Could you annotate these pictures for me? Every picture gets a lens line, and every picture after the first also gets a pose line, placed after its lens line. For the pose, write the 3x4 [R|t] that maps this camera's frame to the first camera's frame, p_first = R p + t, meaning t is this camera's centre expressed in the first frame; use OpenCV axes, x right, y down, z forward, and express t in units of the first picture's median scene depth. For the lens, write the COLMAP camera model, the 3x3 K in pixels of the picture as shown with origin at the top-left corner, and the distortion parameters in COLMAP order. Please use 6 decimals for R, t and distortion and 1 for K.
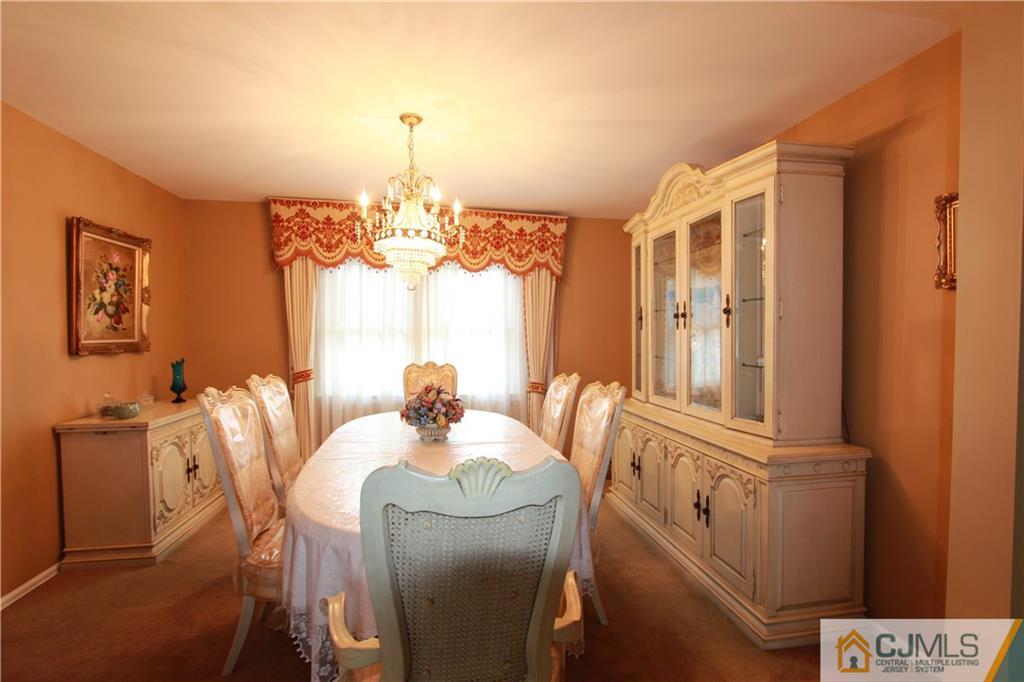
lens RADIAL K [[468.2, 0, 512.1], [0, 468.2, 350.3], [0, 0, 1]] dist [-0.013805, 0.000672]
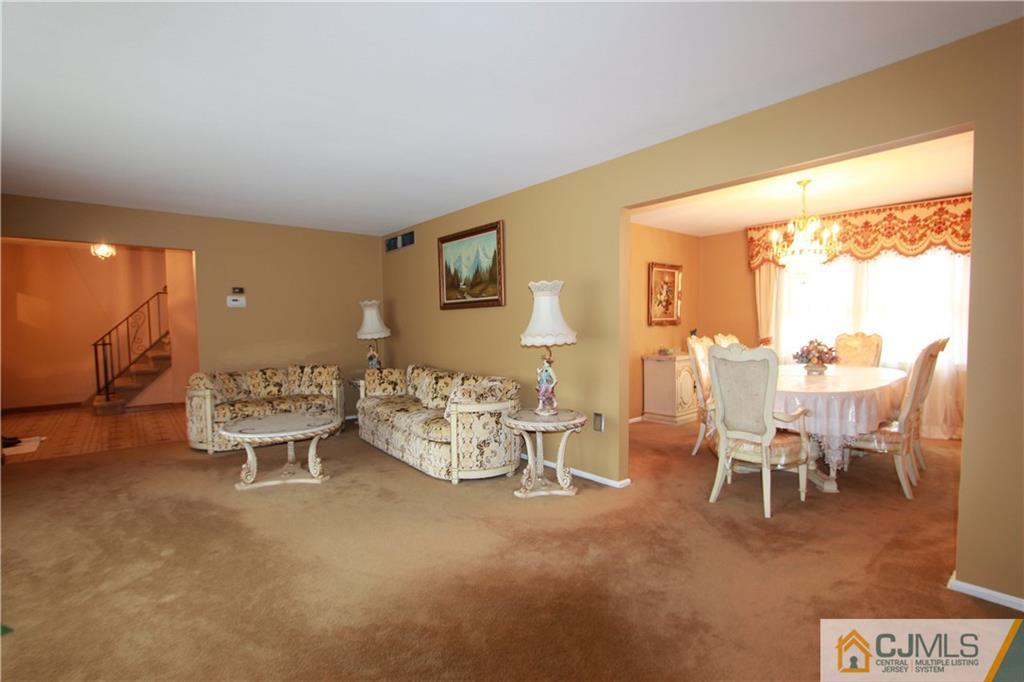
lens RADIAL K [[468.2, 0, 512.1], [0, 468.2, 350.3], [0, 0, 1]] dist [-0.013805, 0.000672]
pose [[0.498709, 0.038676, -0.865906, 0.548292], [-0.012462, 0.999221, 0.037453, 0.045260], [0.866680, -0.007887, 0.498803, -0.564681]]
